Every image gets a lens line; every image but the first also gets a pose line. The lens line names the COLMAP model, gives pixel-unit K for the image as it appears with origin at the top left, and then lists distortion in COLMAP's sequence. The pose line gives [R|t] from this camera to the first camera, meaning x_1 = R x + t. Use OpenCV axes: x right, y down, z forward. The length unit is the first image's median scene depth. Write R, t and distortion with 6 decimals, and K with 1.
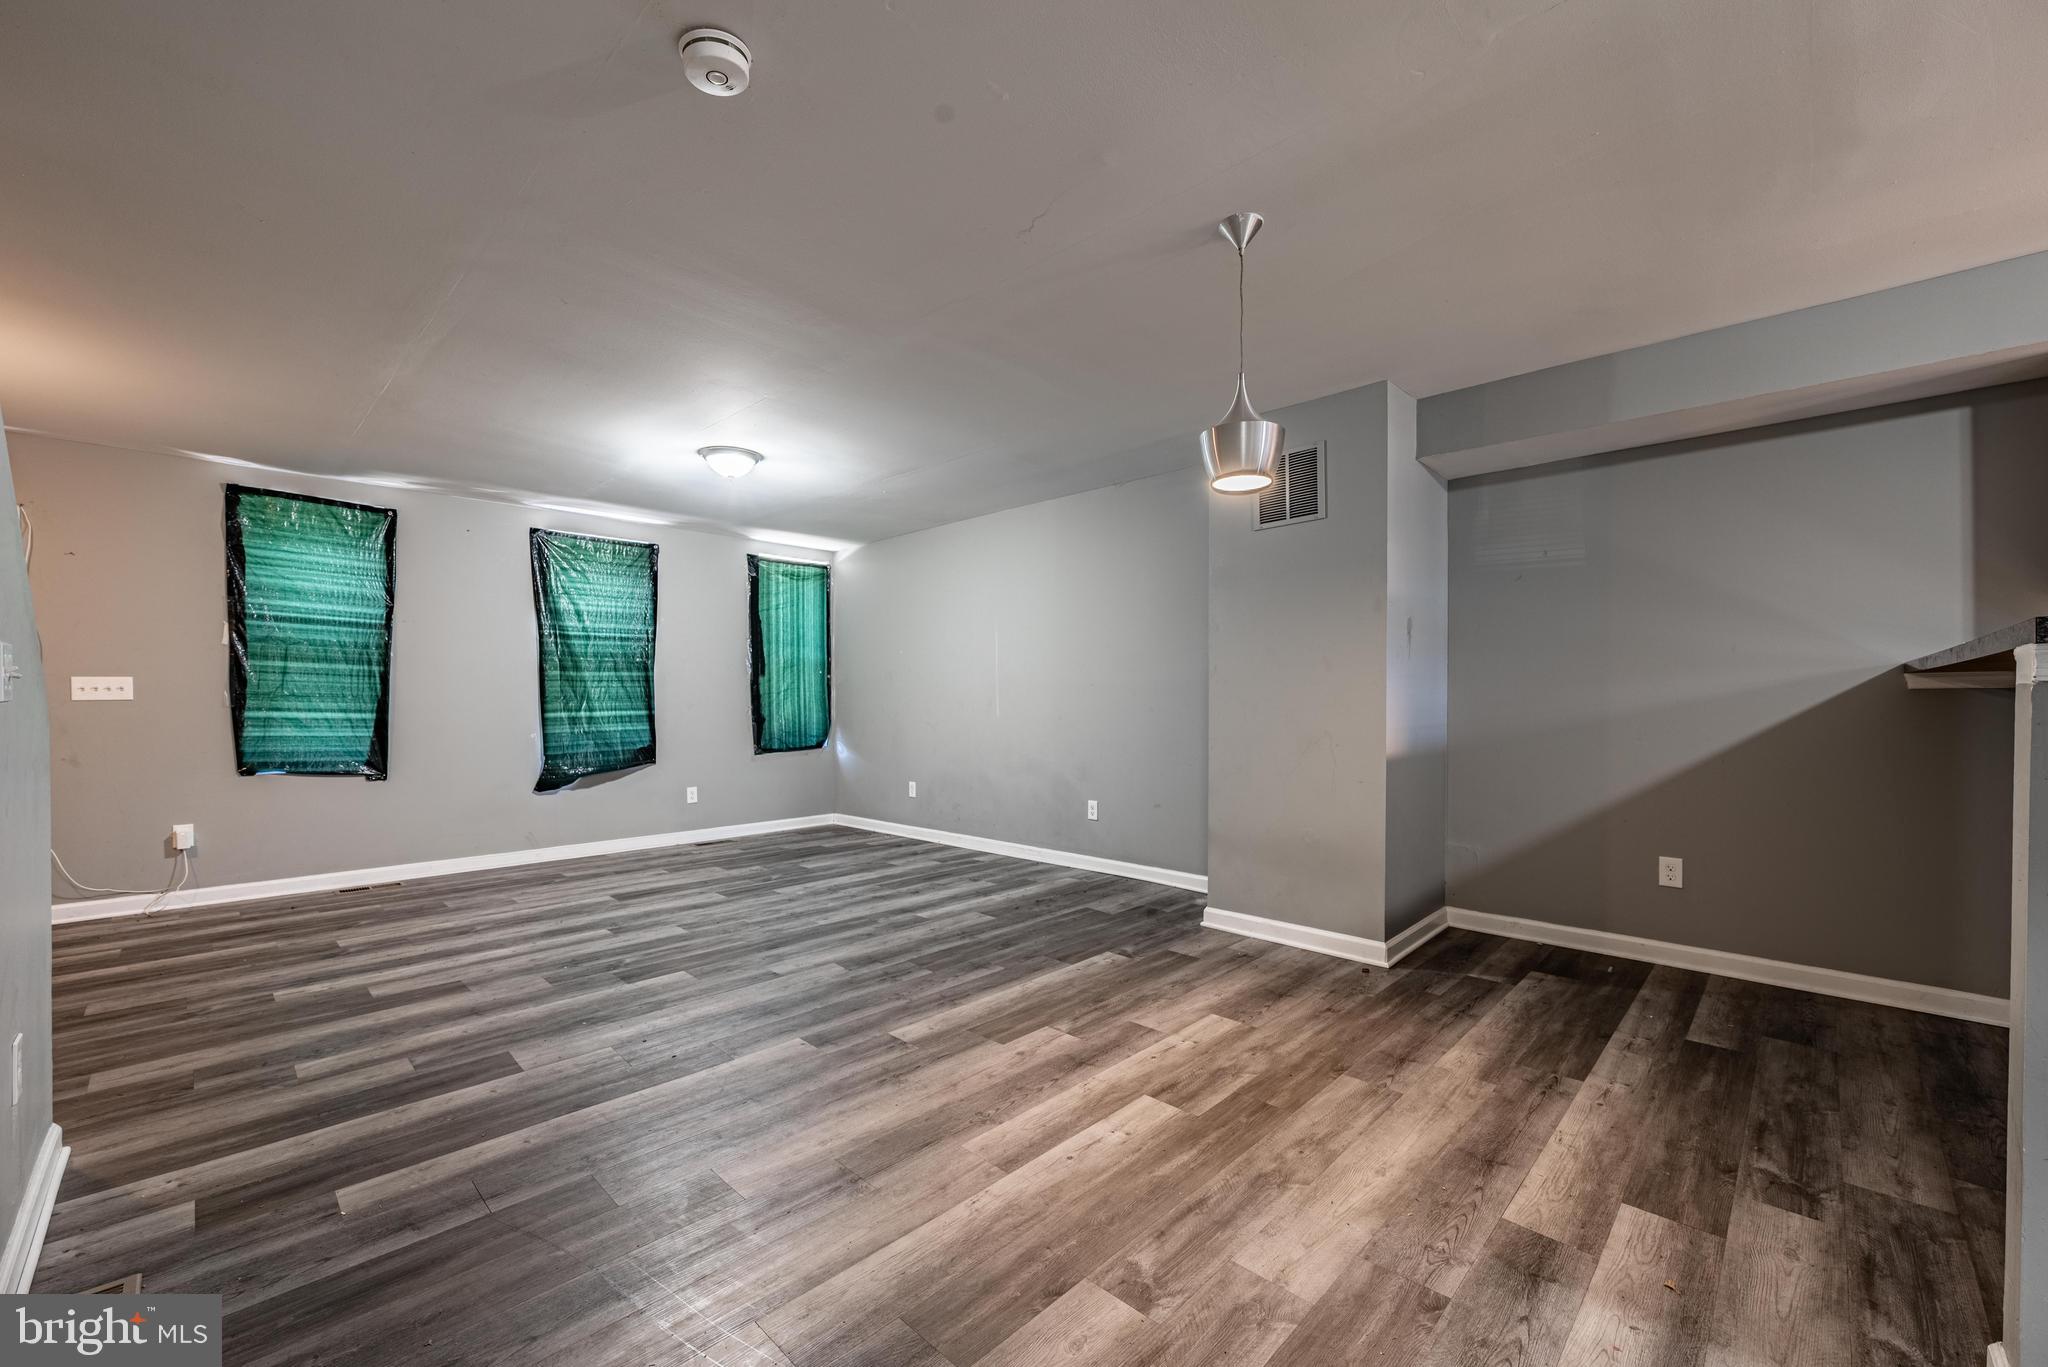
lens RADIAL K [[821.4, 0, 1020.2], [0, 821.4, 697.7], [0, 0, 1]] dist [-0.000536, -0.000144]
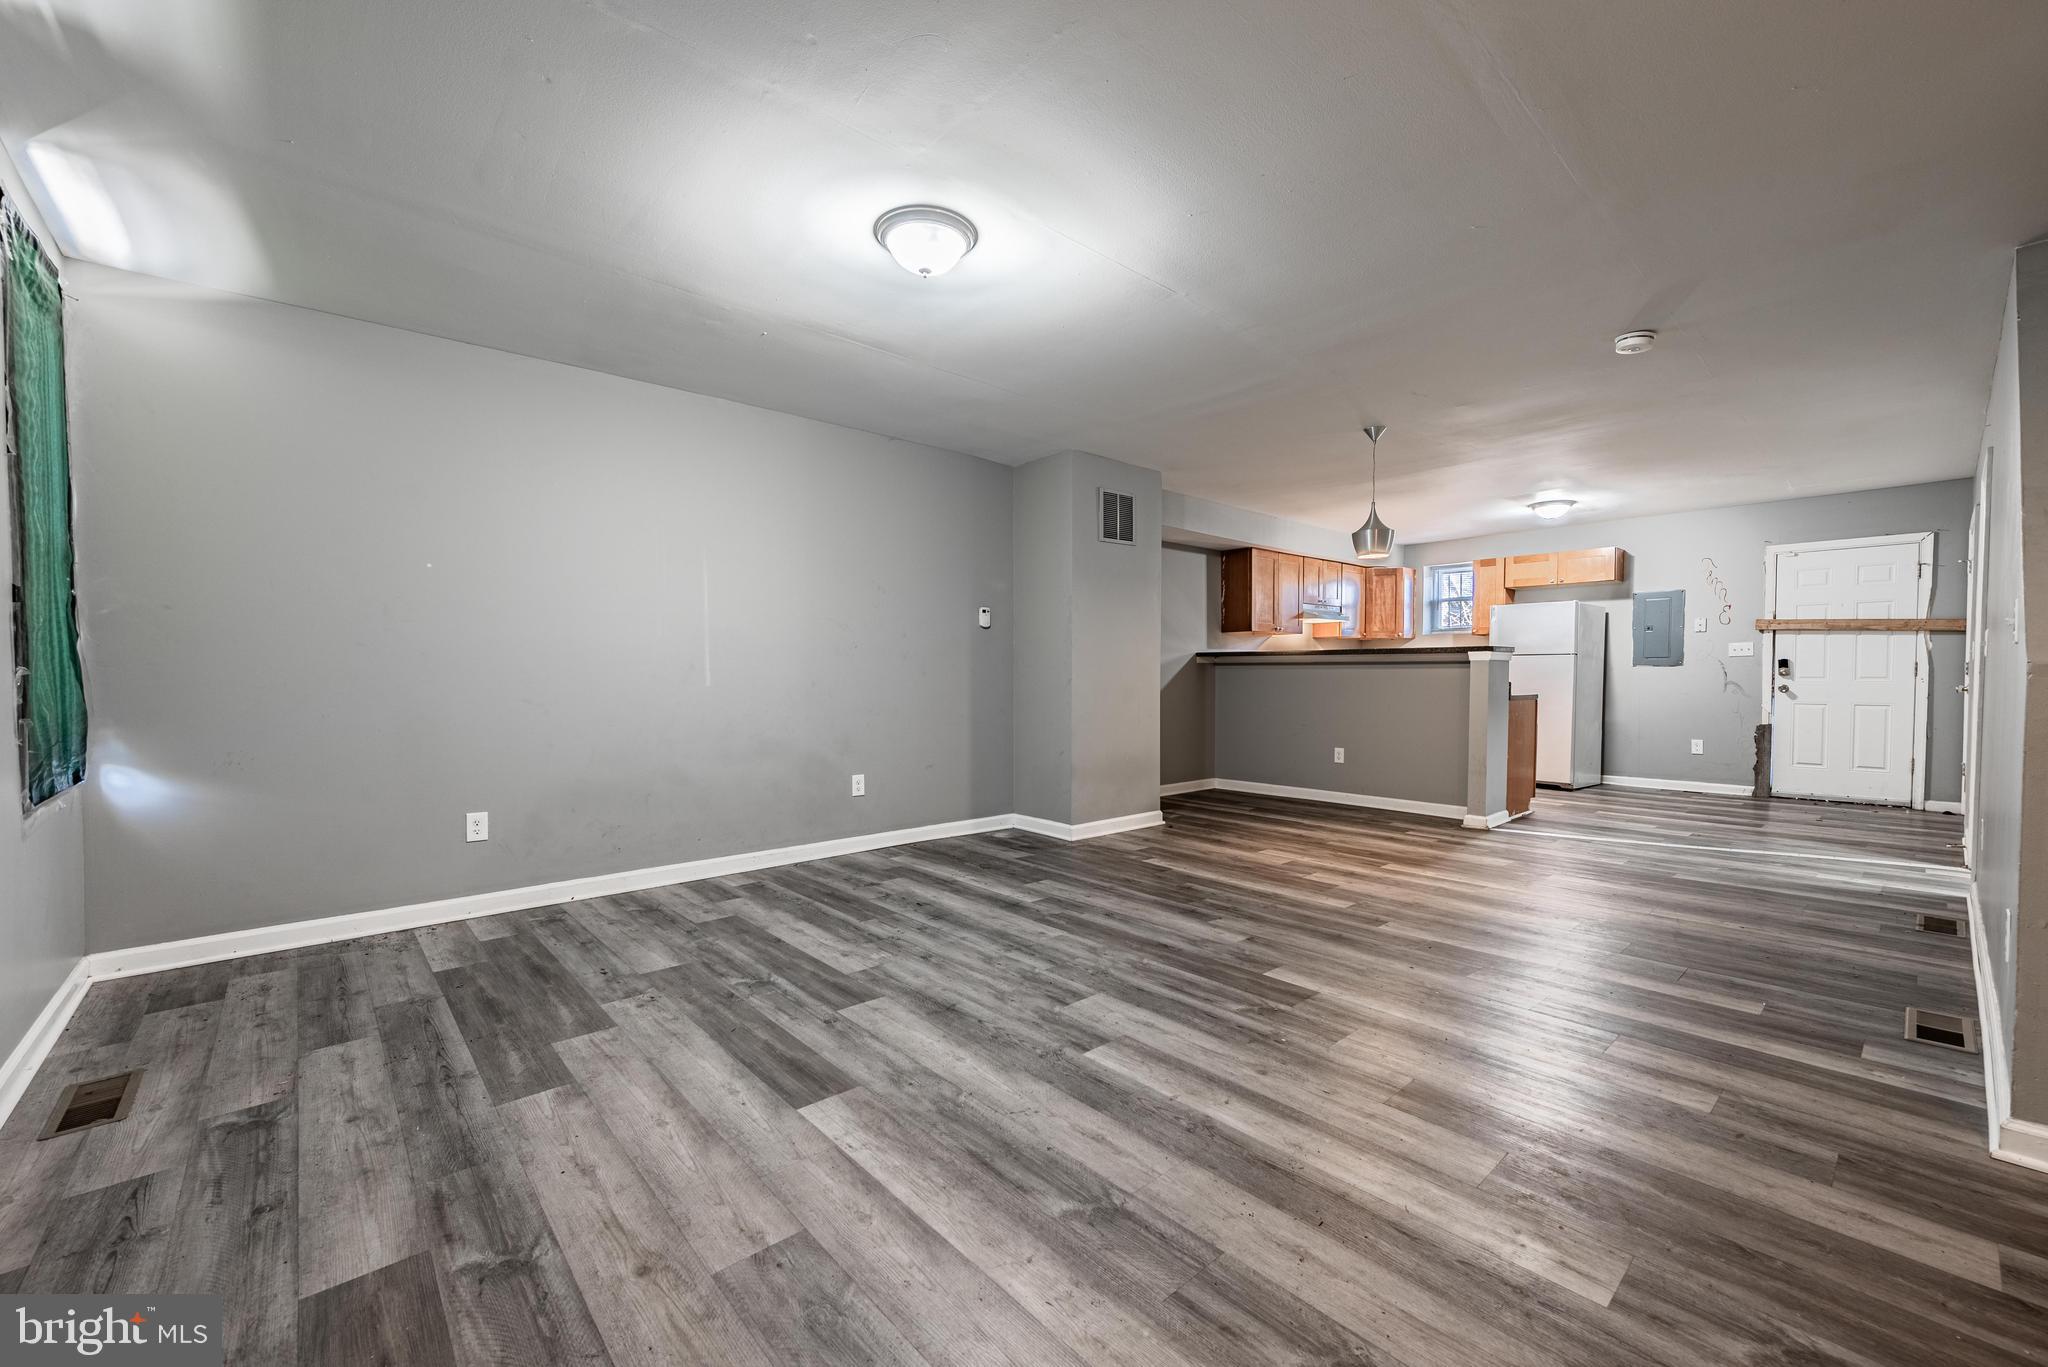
lens RADIAL K [[821.4, 0, 1020.3], [0, 821.4, 699.3], [0, 0, 1]] dist [-0.000536, -0.000144]
pose [[0.067518, -0.027733, 0.997333, -0.961307], [0.000456, 0.999614, 0.027765, 0.020138], [-0.997718, -0.001420, 0.067504, 0.908221]]
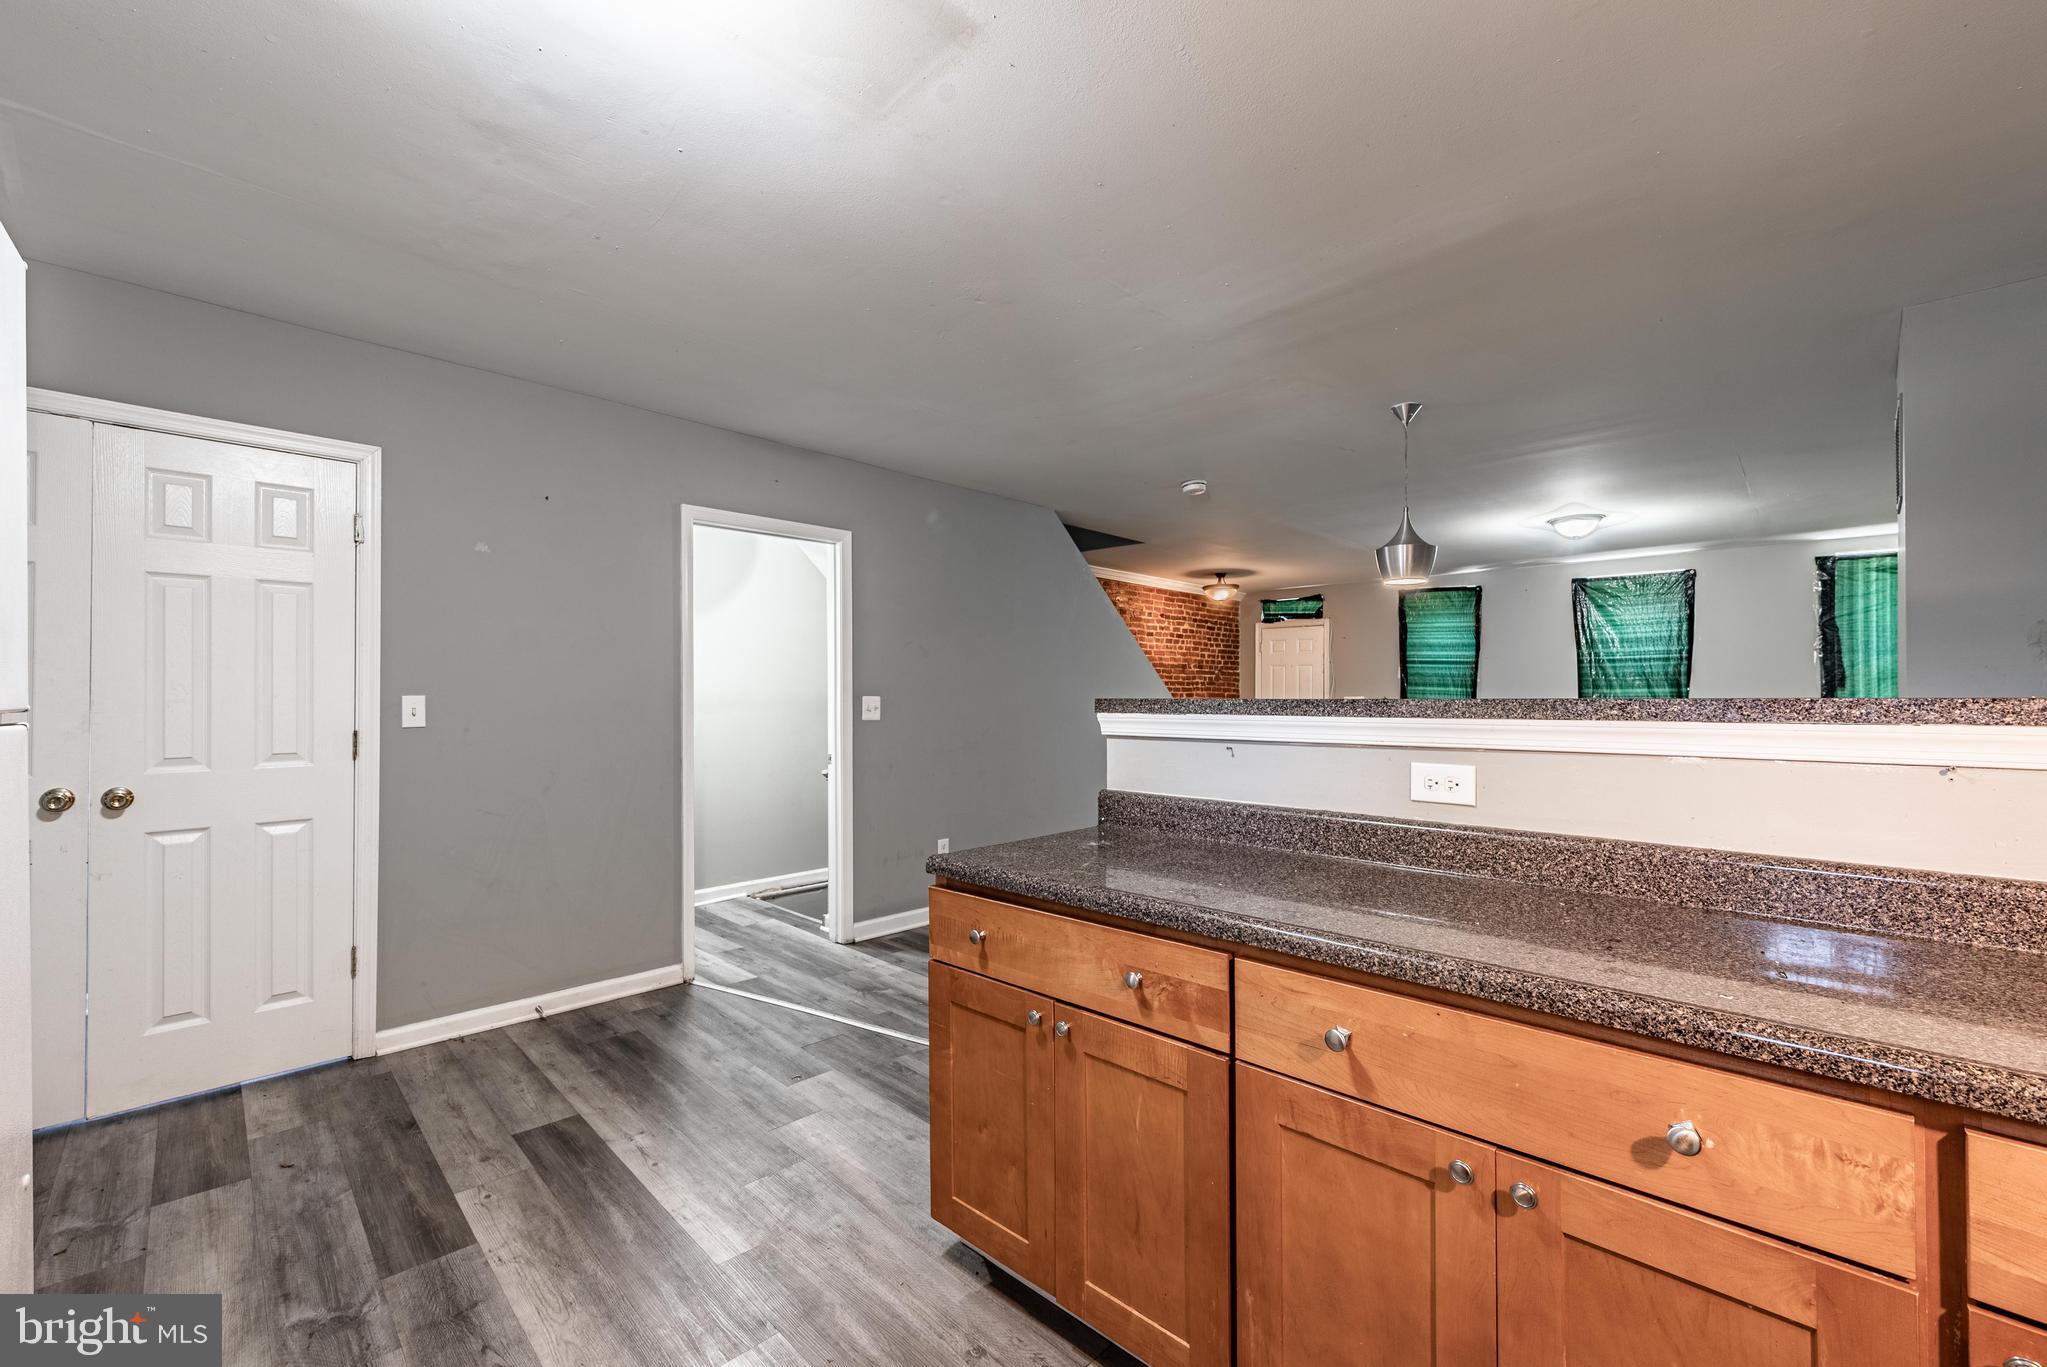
lens RADIAL K [[821.0, 0, 1013.8], [0, 821.0, 683.3], [0, 0, 1]] dist [-0.000536, -0.000144]
pose [[-0.004613, -0.012750, -0.999908, 0.907619], [-0.001857, 0.999917, -0.012742, -0.030329], [0.999988, 0.001798, -0.004636, 0.156510]]
